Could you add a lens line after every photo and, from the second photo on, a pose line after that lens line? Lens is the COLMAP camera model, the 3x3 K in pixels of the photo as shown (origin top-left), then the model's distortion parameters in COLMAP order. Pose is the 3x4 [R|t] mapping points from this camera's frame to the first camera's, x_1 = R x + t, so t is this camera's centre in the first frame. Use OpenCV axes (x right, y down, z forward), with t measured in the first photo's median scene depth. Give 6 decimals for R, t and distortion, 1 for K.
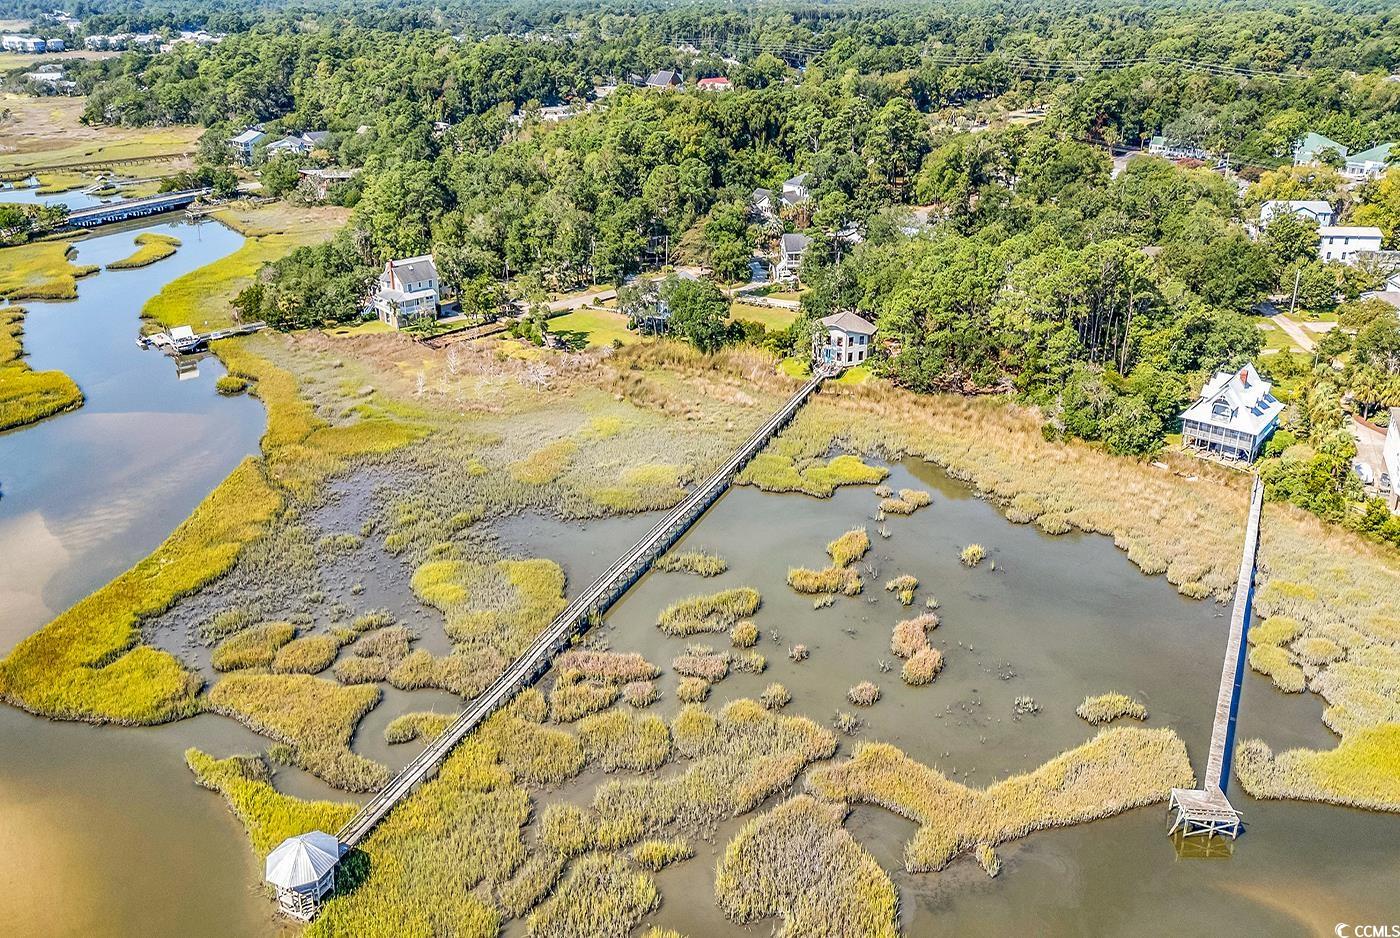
lens RADIAL K [[991.9, 0, 690.1], [0, 991.9, 468.0], [0, 0, 1]] dist [0.047826, -0.038119]
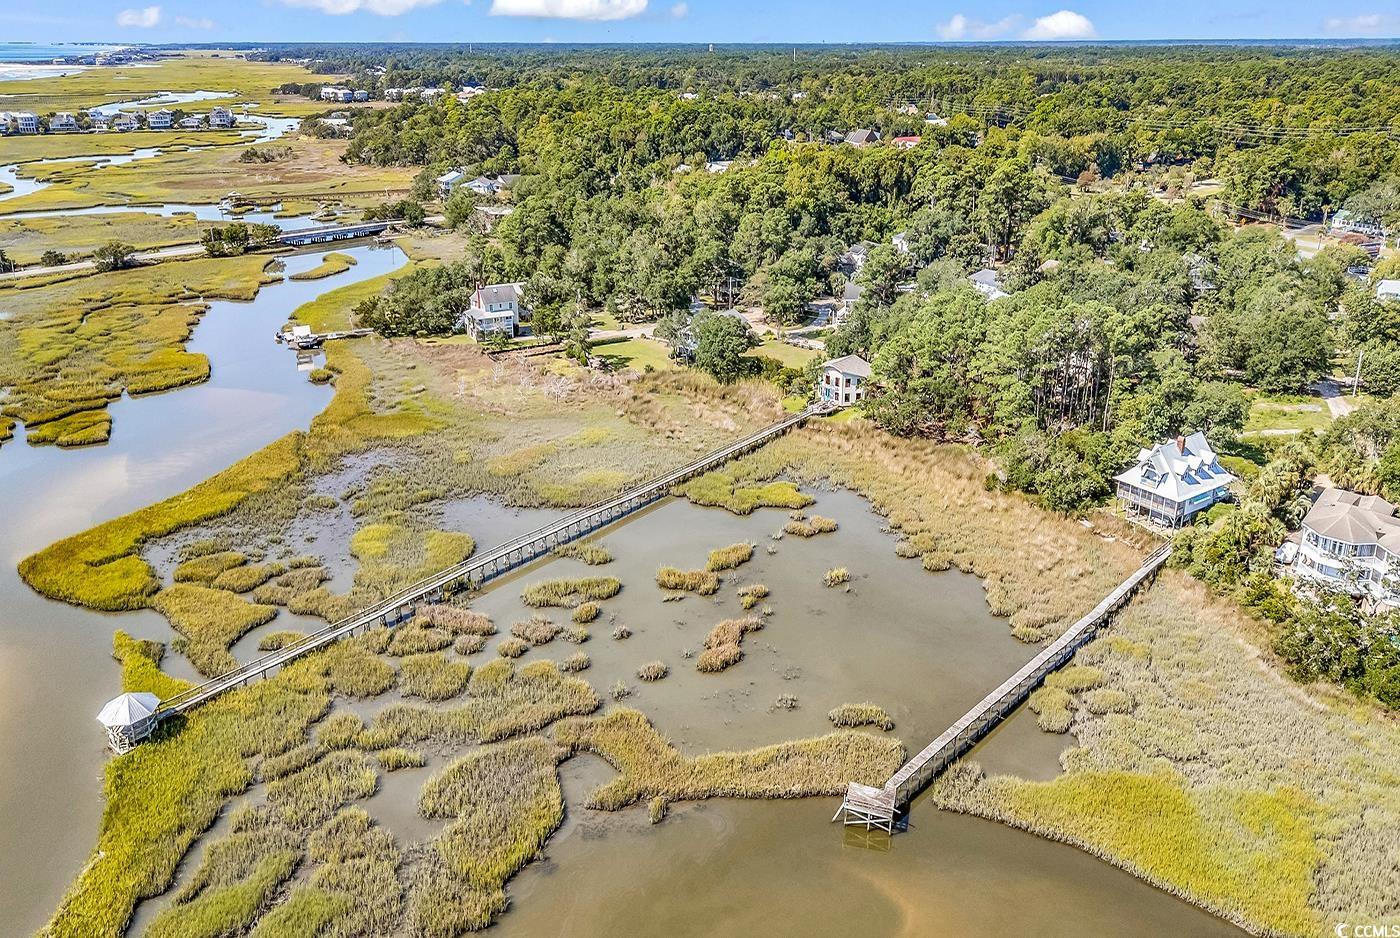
lens RADIAL K [[998.1, 0, 695.8], [0, 998.1, 466.5], [0, 0, 1]] dist [0.057989, -0.053910]
pose [[0.967372, 0.102864, -0.231539, 0.231846], [-0.115116, 0.992546, -0.040008, 0.018667], [0.225697, 0.065356, 0.972003, -0.049648]]
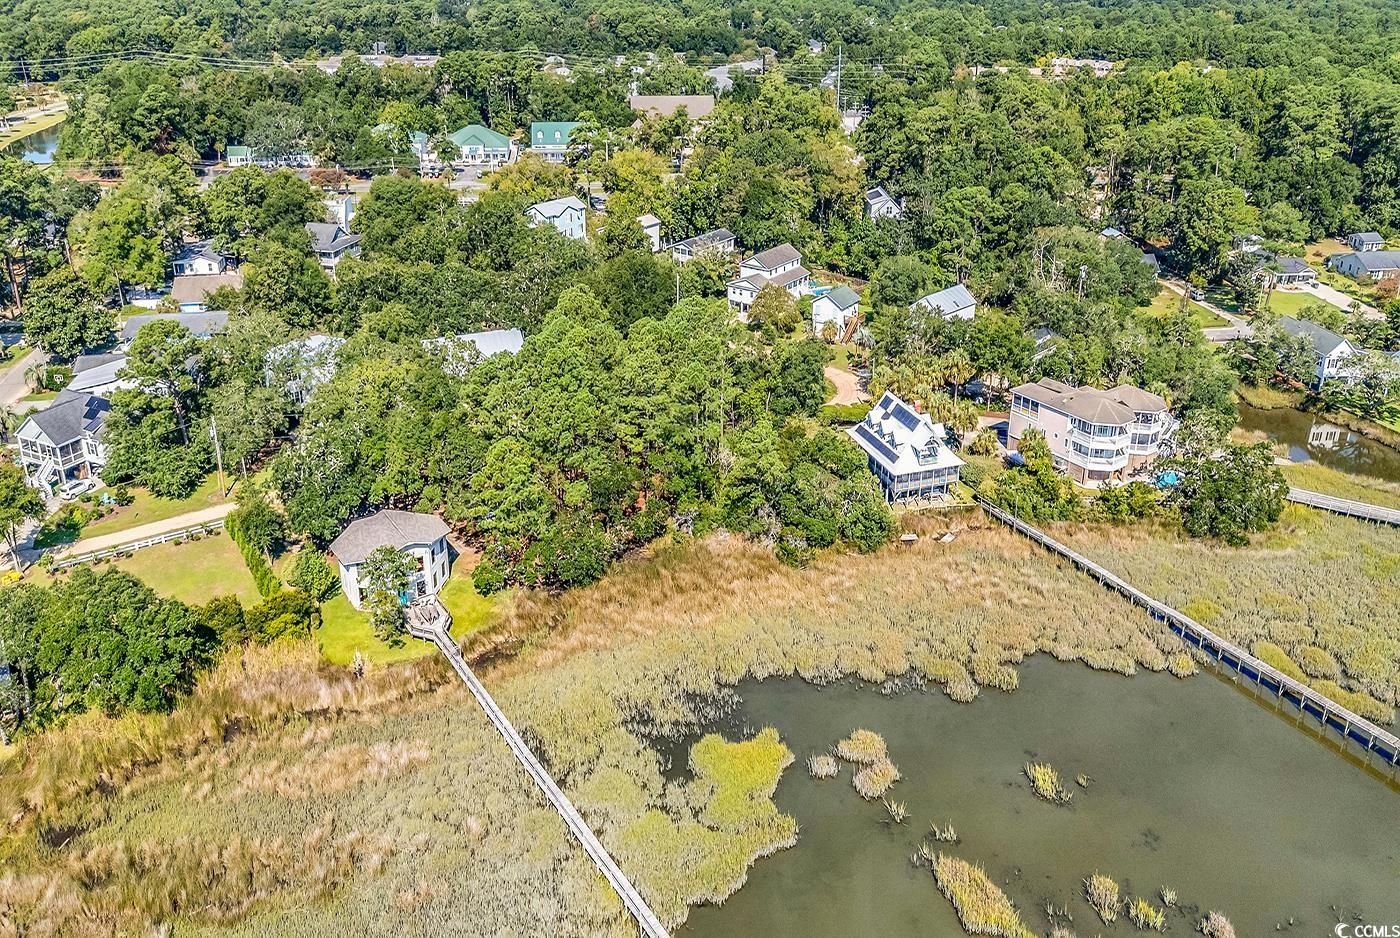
lens RADIAL K [[1031.4, 0, 701.7], [0, 1031.4, 445.6], [0, 0, 1]] dist [0.056328, -0.051435]
pose [[0.494544, -0.359144, 0.791481, -0.198815], [0.372362, 0.910380, 0.180432, -0.213006], [-0.785349, 0.205486, 0.583954, 0.447339]]
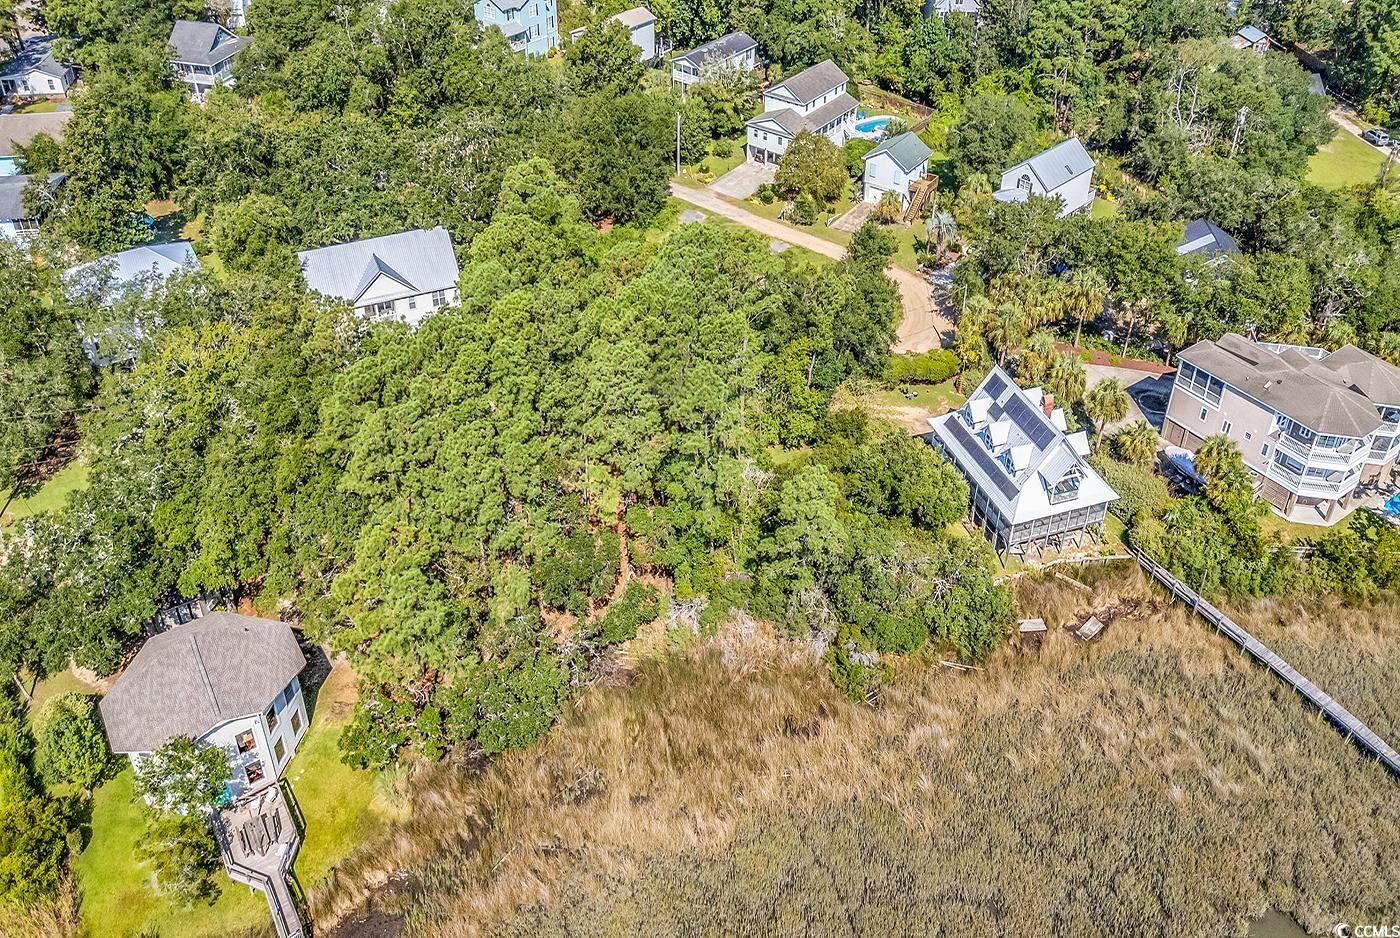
lens RADIAL K [[1089.6, 0, 703.5], [0, 1089.6, 411.0], [0, 0, 1]] dist [0.022599, -0.005130]
pose [[0.499127, -0.493660, 0.712160, 0.010099], [0.365398, 0.865117, 0.343593, -0.269522], [-0.785720, 0.088725, 0.612186, 0.556760]]
